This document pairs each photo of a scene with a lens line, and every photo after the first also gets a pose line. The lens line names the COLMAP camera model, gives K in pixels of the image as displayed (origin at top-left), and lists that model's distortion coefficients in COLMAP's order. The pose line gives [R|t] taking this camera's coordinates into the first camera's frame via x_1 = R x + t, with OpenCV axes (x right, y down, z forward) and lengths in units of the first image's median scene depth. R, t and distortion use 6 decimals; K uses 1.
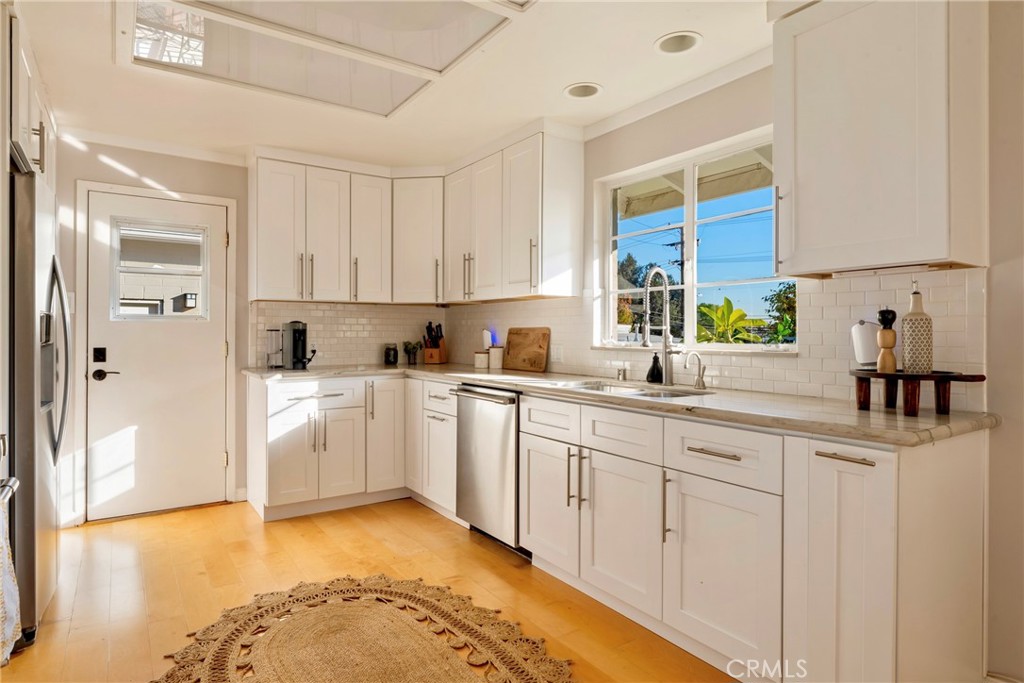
lens RADIAL K [[577.1, 0, 514.3], [0, 577.1, 332.7], [0, 0, 1]] dist [0.004033, 0.000238]
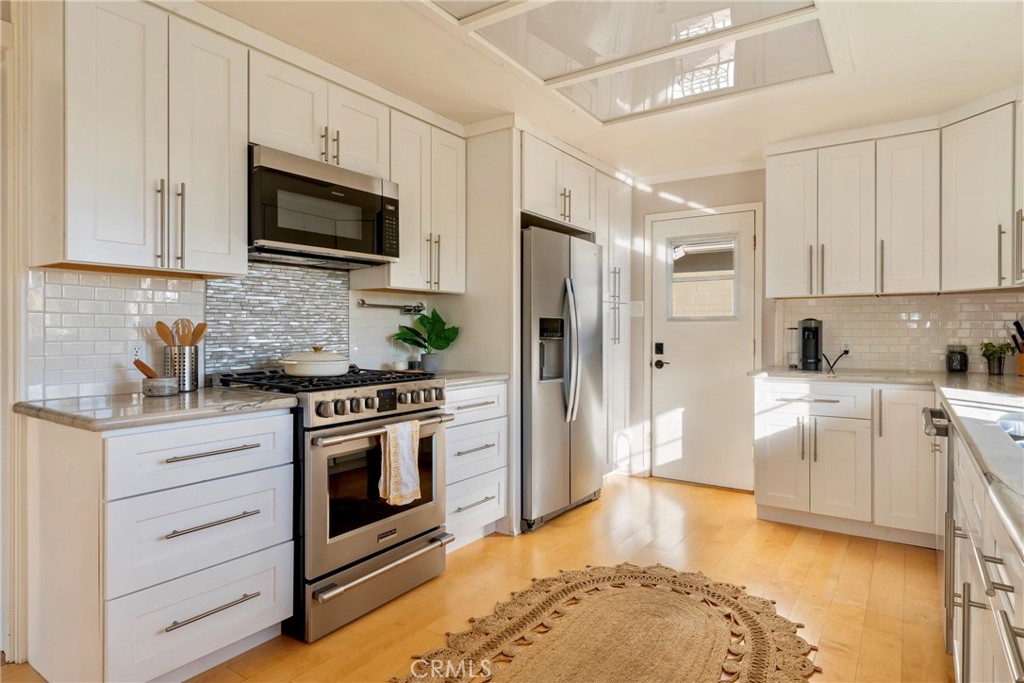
lens RADIAL K [[577.1, 0, 514.3], [0, 577.1, 332.7], [0, 0, 1]] dist [0.004033, 0.000238]
pose [[0.363145, -0.000728, -0.931732, 0.351863], [-0.000578, 0.999999, -0.001007, 0.004523], [0.931732, 0.000904, 0.363145, 0.236544]]
